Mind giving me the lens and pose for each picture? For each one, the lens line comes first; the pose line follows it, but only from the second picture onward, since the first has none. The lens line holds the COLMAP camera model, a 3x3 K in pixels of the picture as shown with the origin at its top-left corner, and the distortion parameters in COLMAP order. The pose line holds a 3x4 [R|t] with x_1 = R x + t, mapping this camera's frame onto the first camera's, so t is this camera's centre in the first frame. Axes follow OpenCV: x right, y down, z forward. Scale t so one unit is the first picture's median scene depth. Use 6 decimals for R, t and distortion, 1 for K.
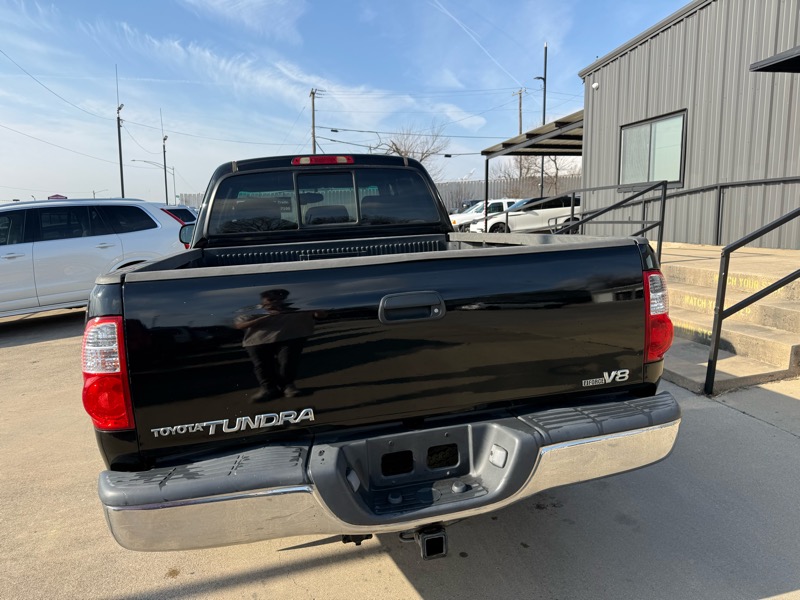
lens RADIAL K [[567.2, 0, 402.9], [0, 567.2, 299.6], [0, 0, 1]] dist [0.045037, -0.068105]
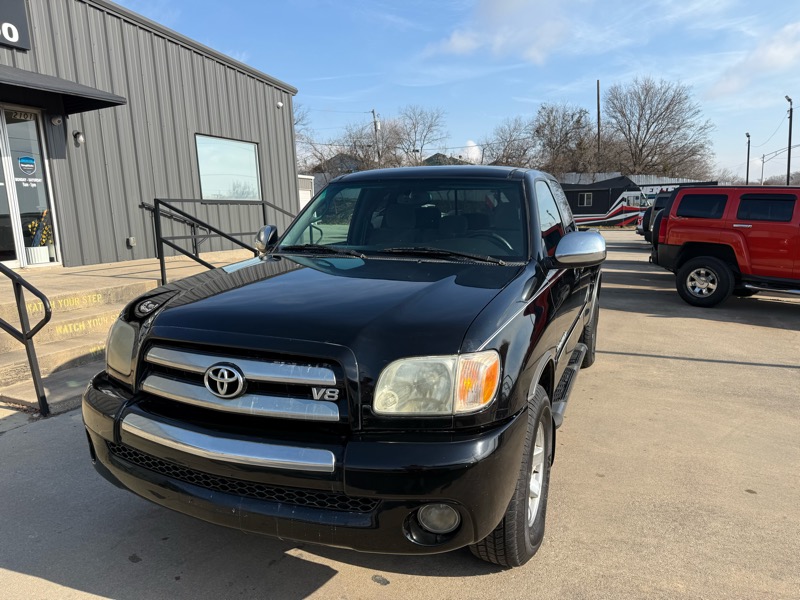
lens RADIAL K [[565.4, 0, 404.3], [0, 565.4, 303.0], [0, 0, 1]] dist [0.043367, -0.046480]
pose [[-0.800520, -0.051770, 0.597066, -0.796256], [0.130506, 0.957295, 0.257982, -0.329801], [-0.584924, 0.284441, -0.759577, 2.168268]]
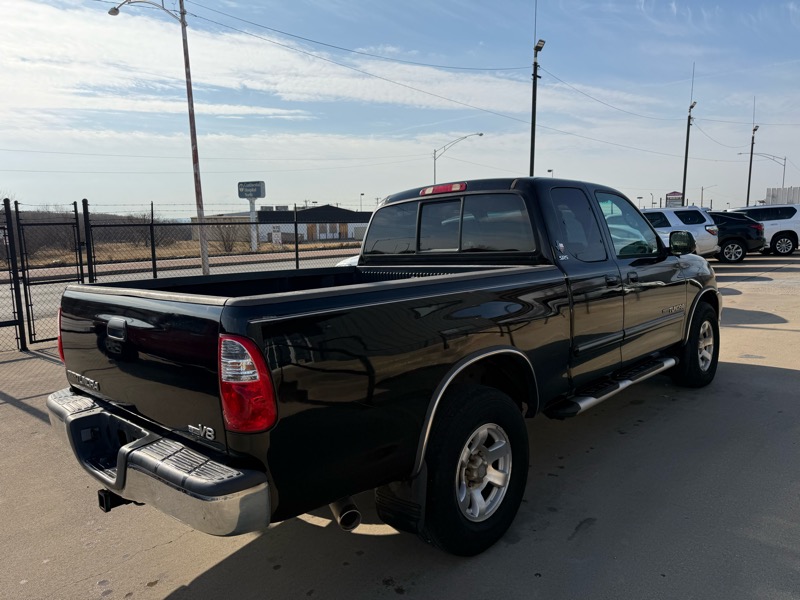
lens RADIAL K [[565.7, 0, 402.2], [0, 565.7, 298.5], [0, 0, 1]] dist [0.051419, -0.074471]
pose [[0.543775, 0.116096, -0.831162, 0.708255], [-0.110005, 0.991700, 0.066551, -0.105399], [0.831990, 0.055243, 0.552033, 0.370951]]
